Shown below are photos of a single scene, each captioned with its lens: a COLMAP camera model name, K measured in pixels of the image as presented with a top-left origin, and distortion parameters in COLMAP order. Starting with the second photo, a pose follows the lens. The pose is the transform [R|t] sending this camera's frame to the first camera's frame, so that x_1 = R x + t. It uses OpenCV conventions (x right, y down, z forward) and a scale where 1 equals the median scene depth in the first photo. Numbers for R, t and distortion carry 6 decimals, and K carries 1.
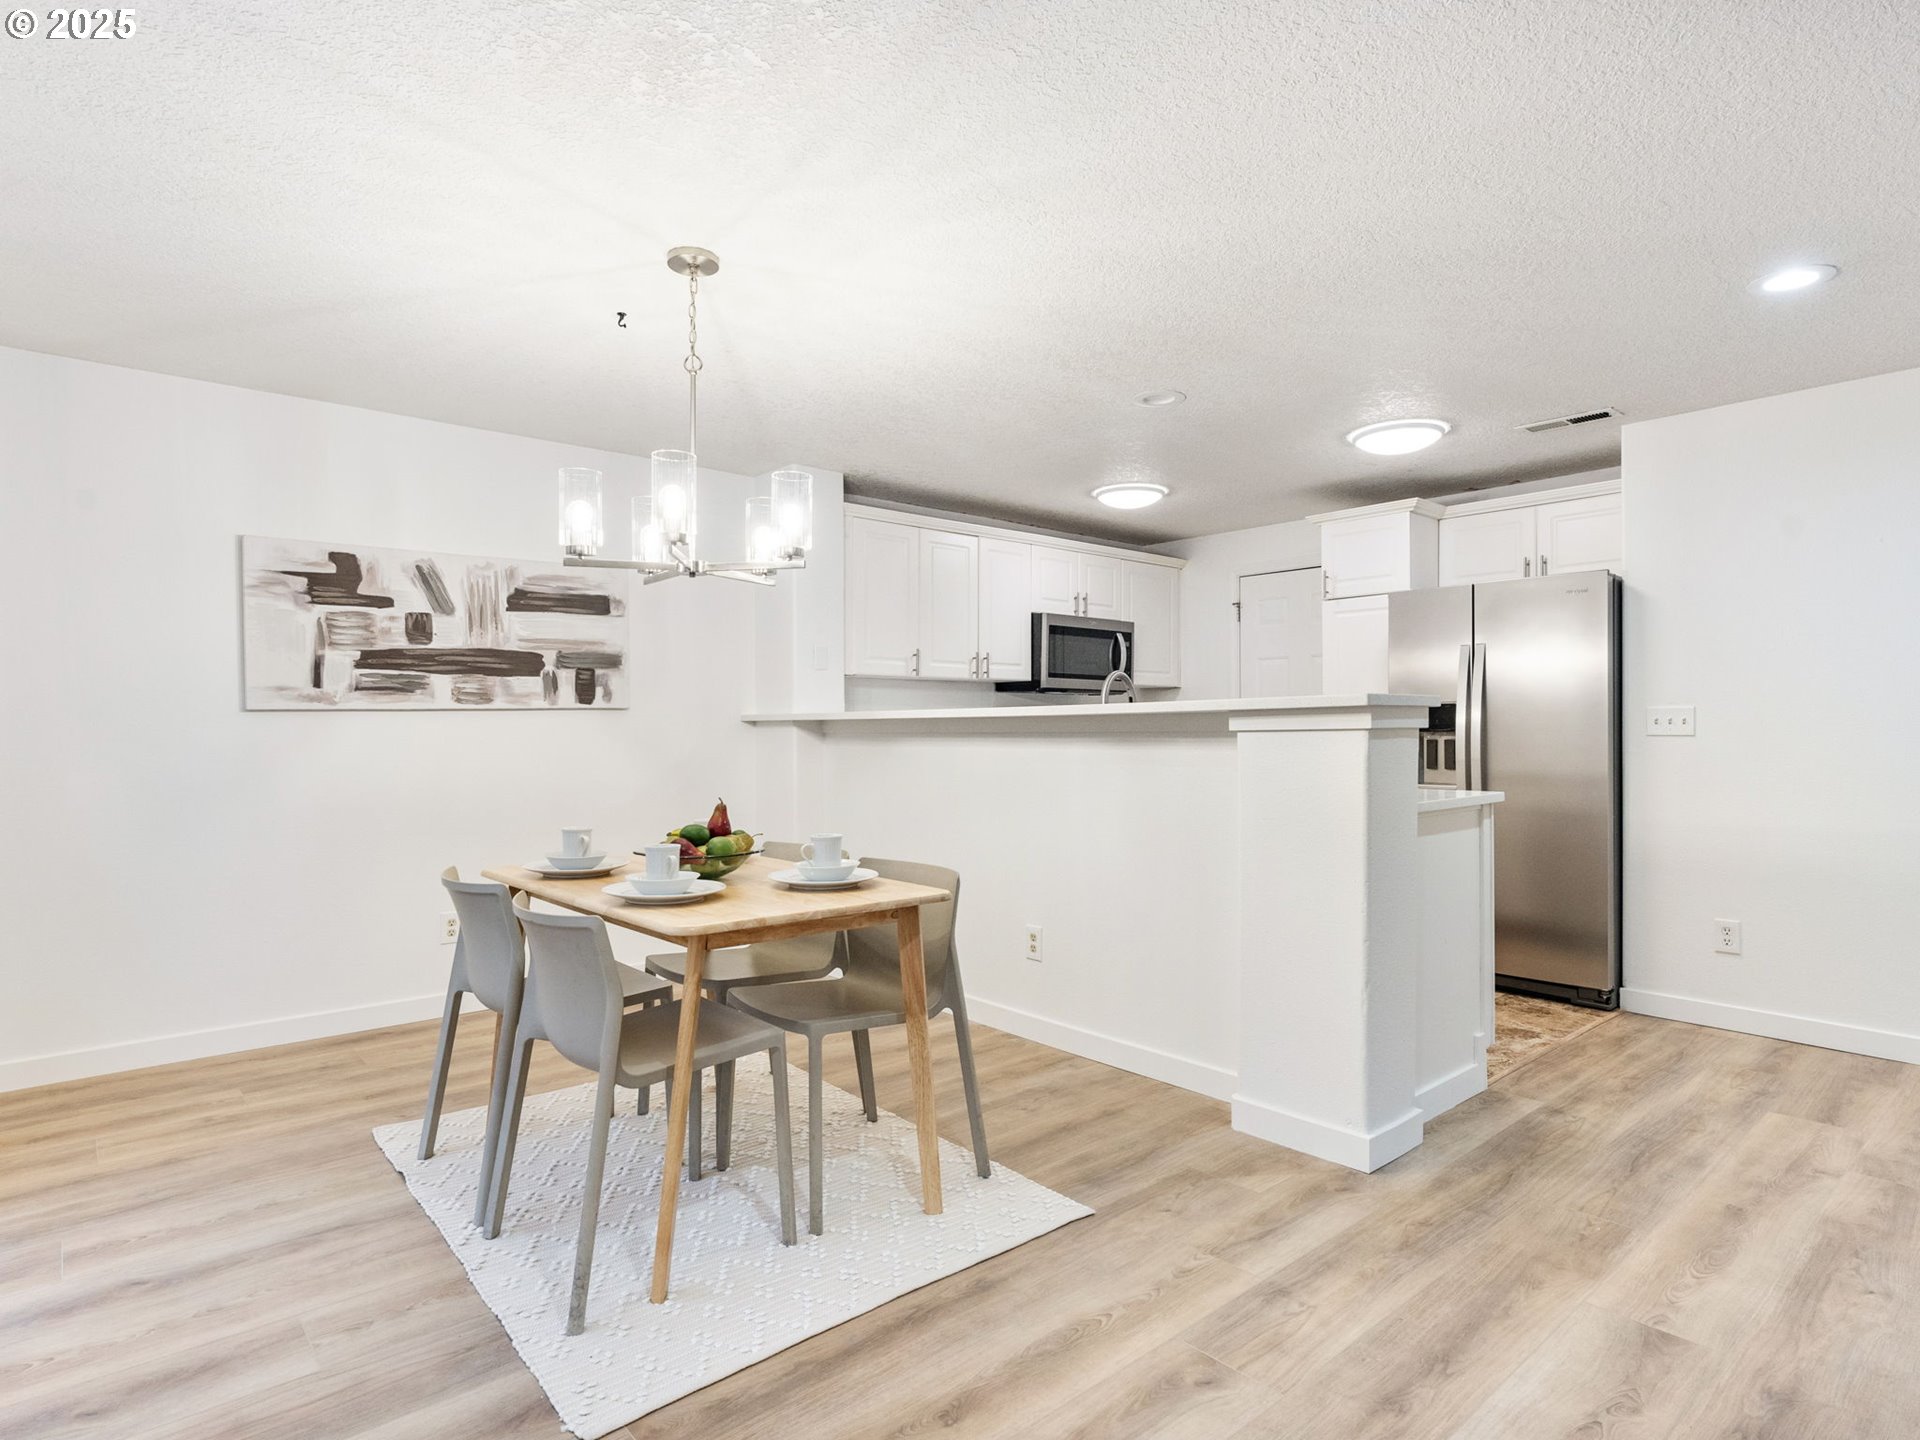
lens RADIAL K [[1027.0, 0, 958.6], [0, 1027.0, 749.8], [0, 0, 1]] dist [0.001111, 0.000135]
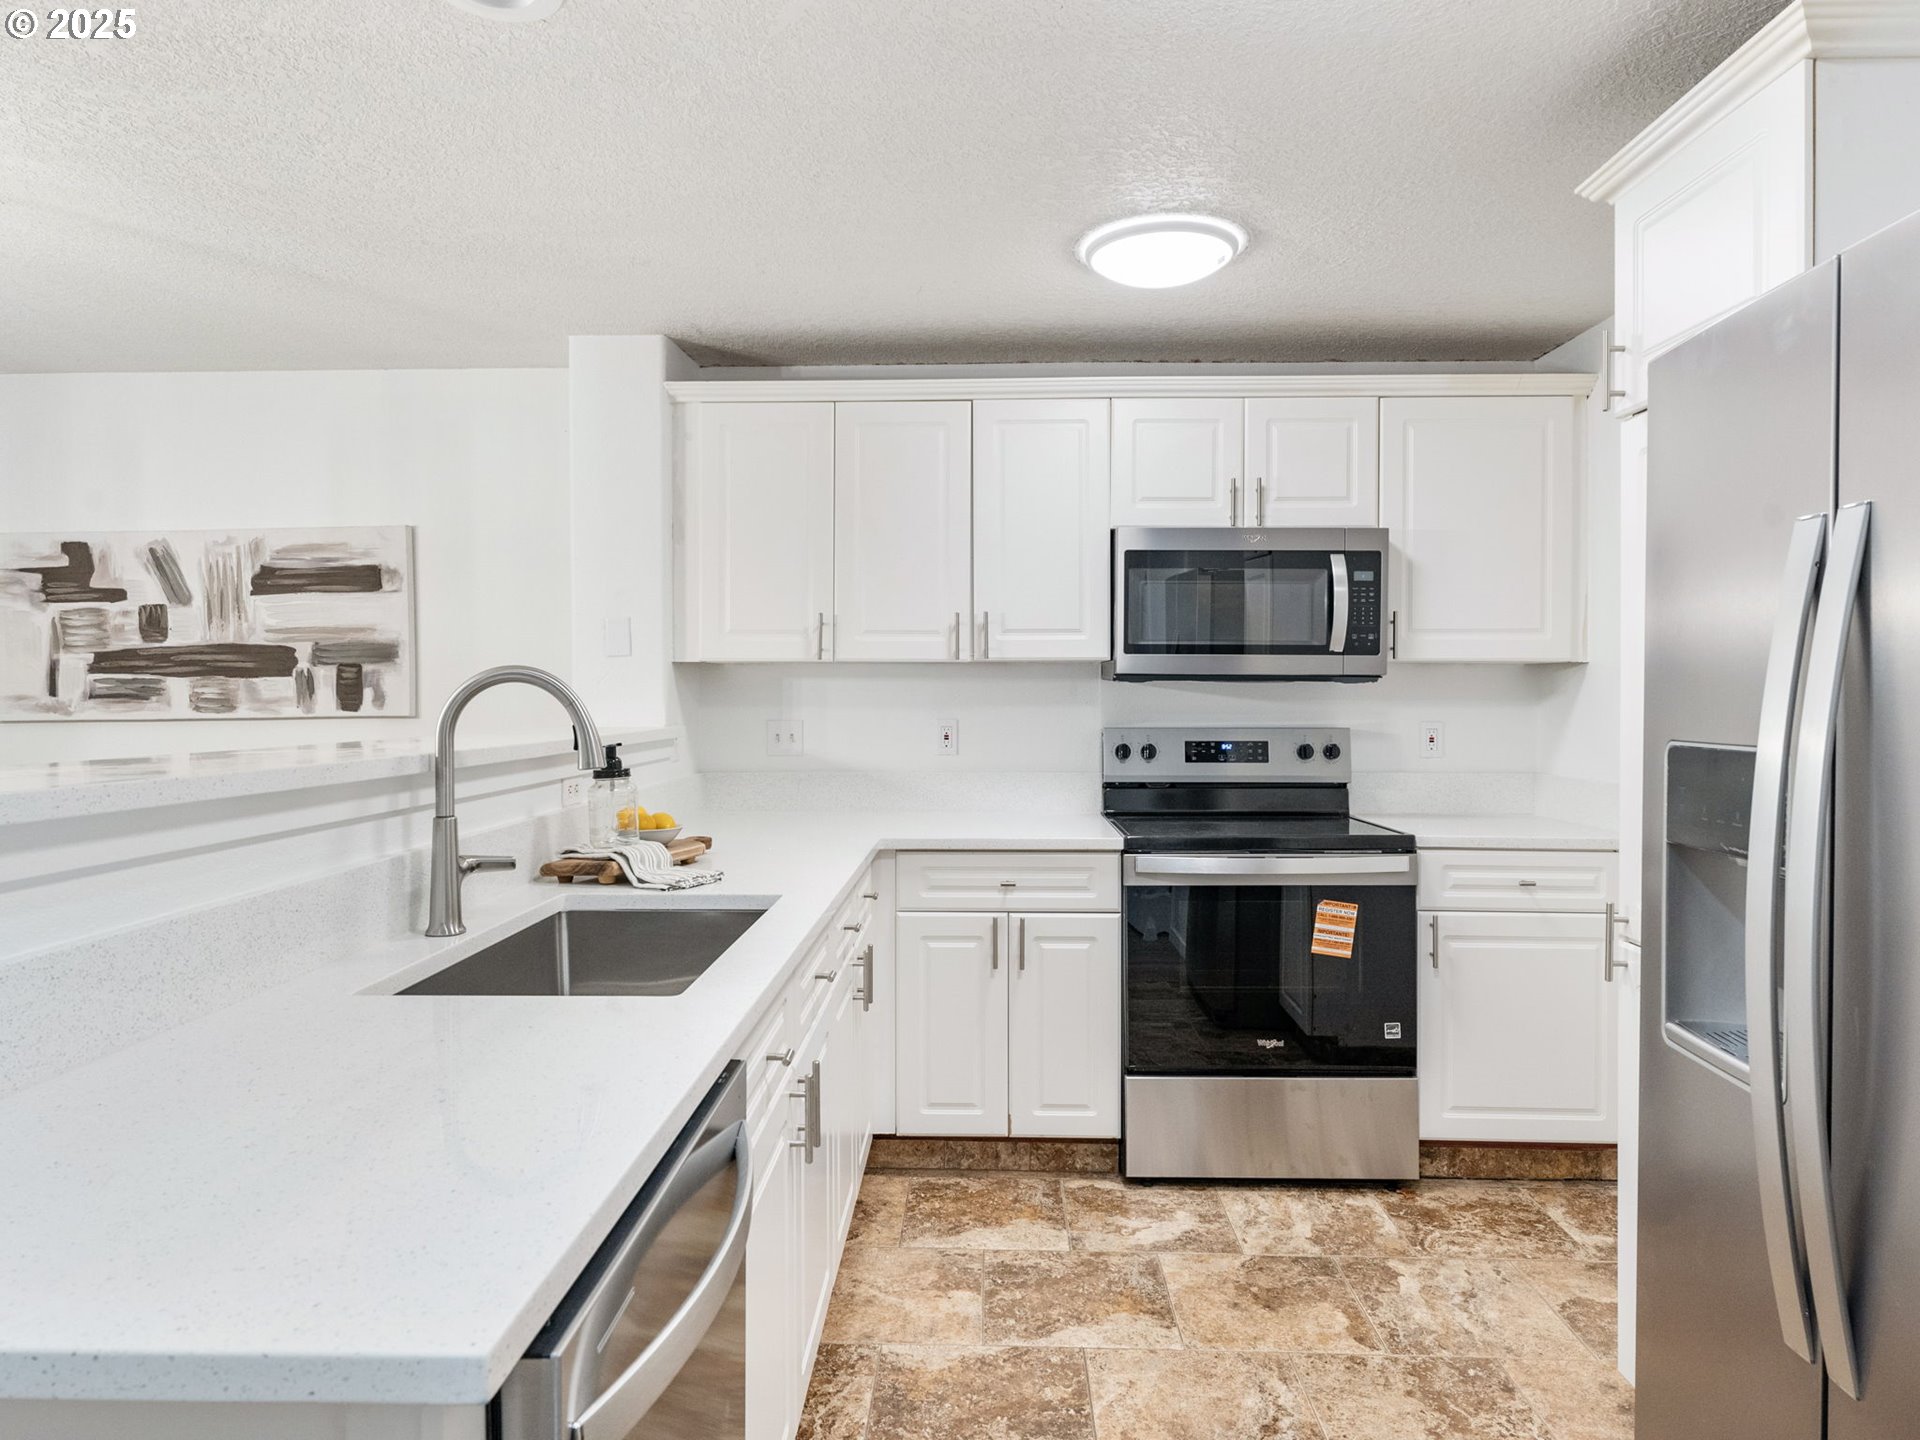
lens RADIAL K [[1152.3, 0, 960.0], [0, 1152.3, 720.0], [0, 0, 1]] dist [-0.002595, -0.000864]
pose [[0.739452, 0.017702, -0.672977, 0.571183], [-0.017583, 0.999821, 0.006980, -0.055090], [0.672980, 0.006671, 0.739631, 0.719437]]
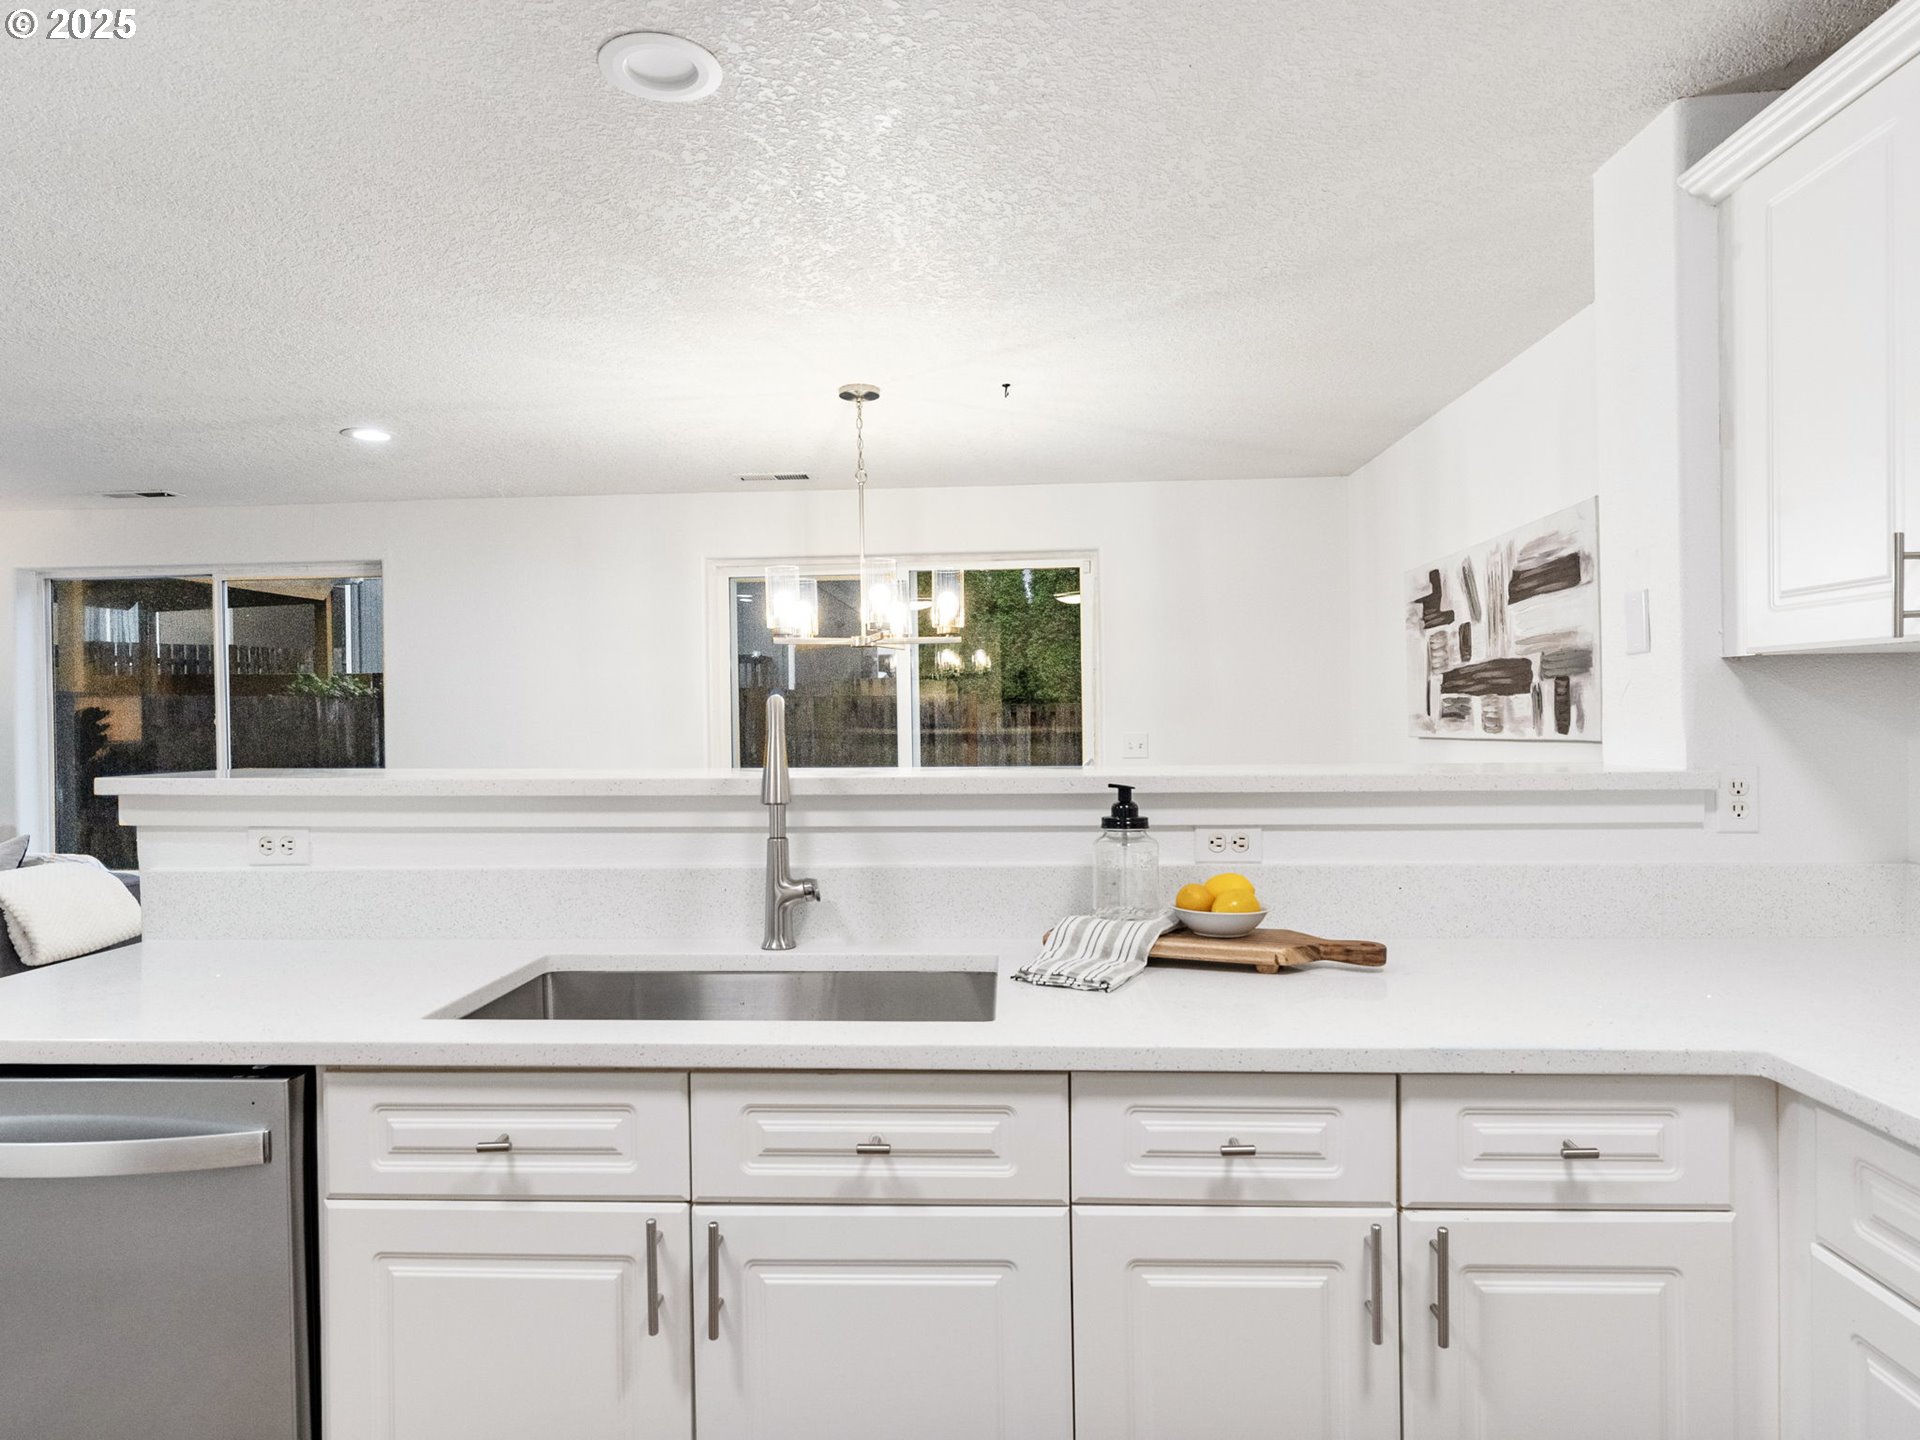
lens RADIAL K [[1152.3, 0, 960.0], [0, 1152.3, 720.0], [0, 0, 1]] dist [-0.002595, -0.000864]
pose [[-0.684557, 0.011661, -0.728866, 0.418508], [-0.005994, 0.999748, 0.021623, -0.069837], [0.728935, 0.019171, -0.684315, 1.287880]]
